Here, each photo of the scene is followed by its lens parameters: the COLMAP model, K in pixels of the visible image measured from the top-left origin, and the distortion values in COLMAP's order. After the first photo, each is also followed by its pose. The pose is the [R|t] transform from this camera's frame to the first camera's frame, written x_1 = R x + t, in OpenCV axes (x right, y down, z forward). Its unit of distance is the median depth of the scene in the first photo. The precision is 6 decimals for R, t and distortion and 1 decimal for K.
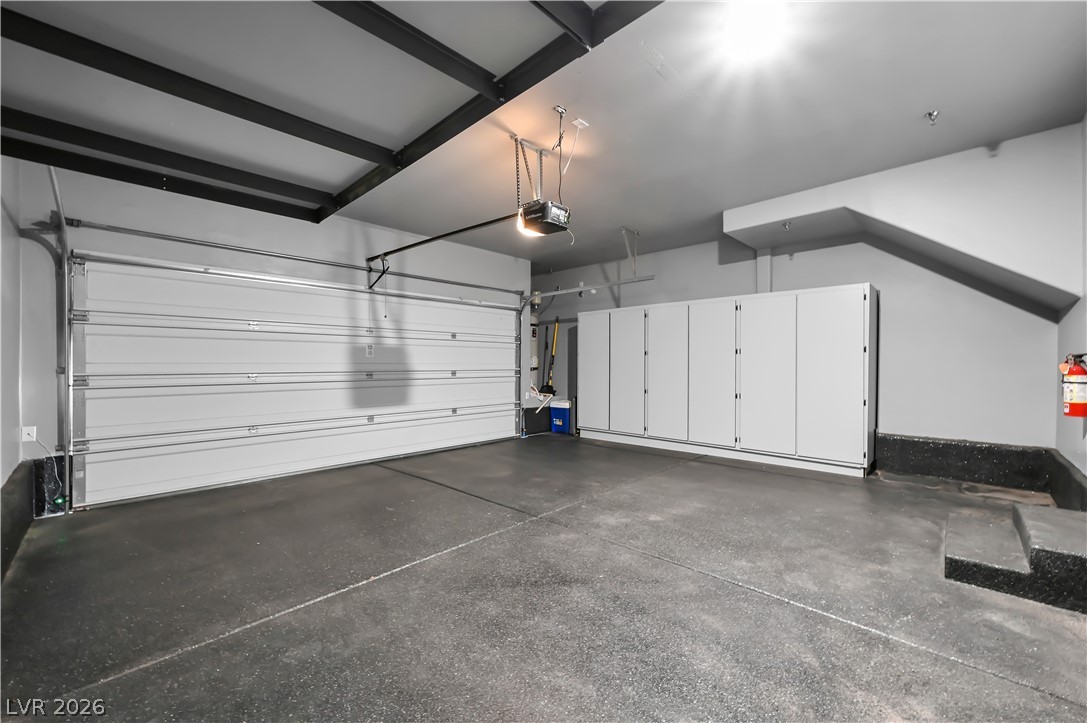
lens RADIAL K [[434.7, 0, 543.5], [0, 434.7, 361.5], [0, 0, 1]] dist [-0.003517, -0.000065]
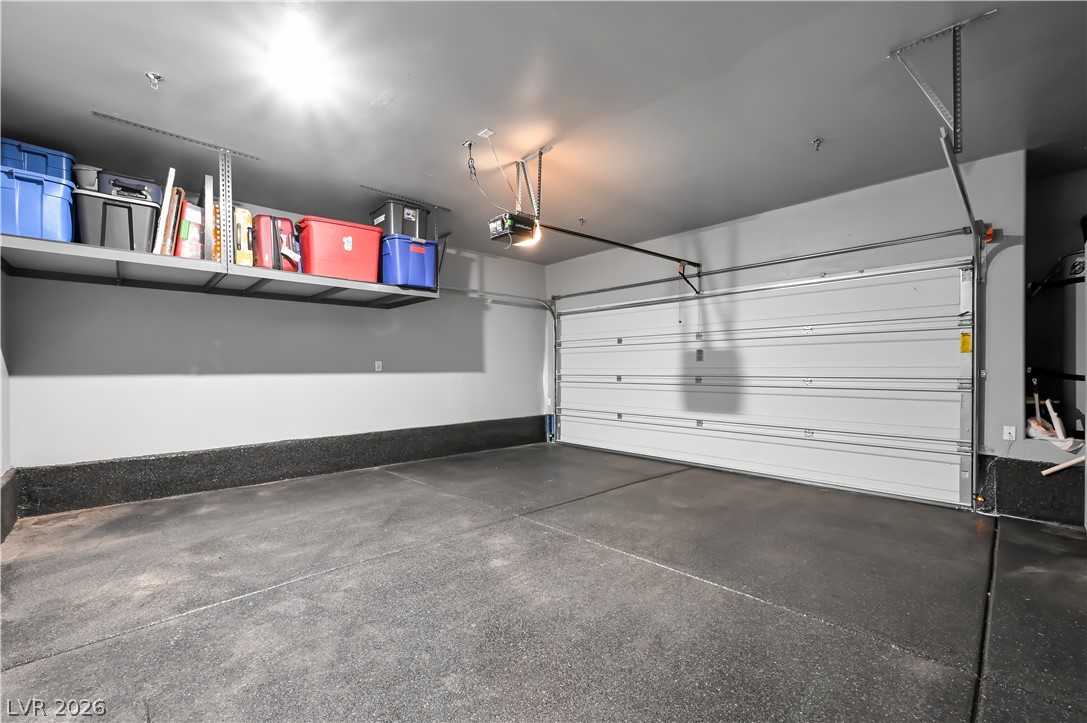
lens RADIAL K [[453.1, 0, 544.7], [0, 453.1, 365.8], [0, 0, 1]] dist [-0.008041, 0.000013]
pose [[-0.038378, -0.006062, -0.999245, 0.975445], [0.008543, 0.999943, -0.006395, 0.004418], [0.999227, -0.008782, -0.038324, 1.007291]]
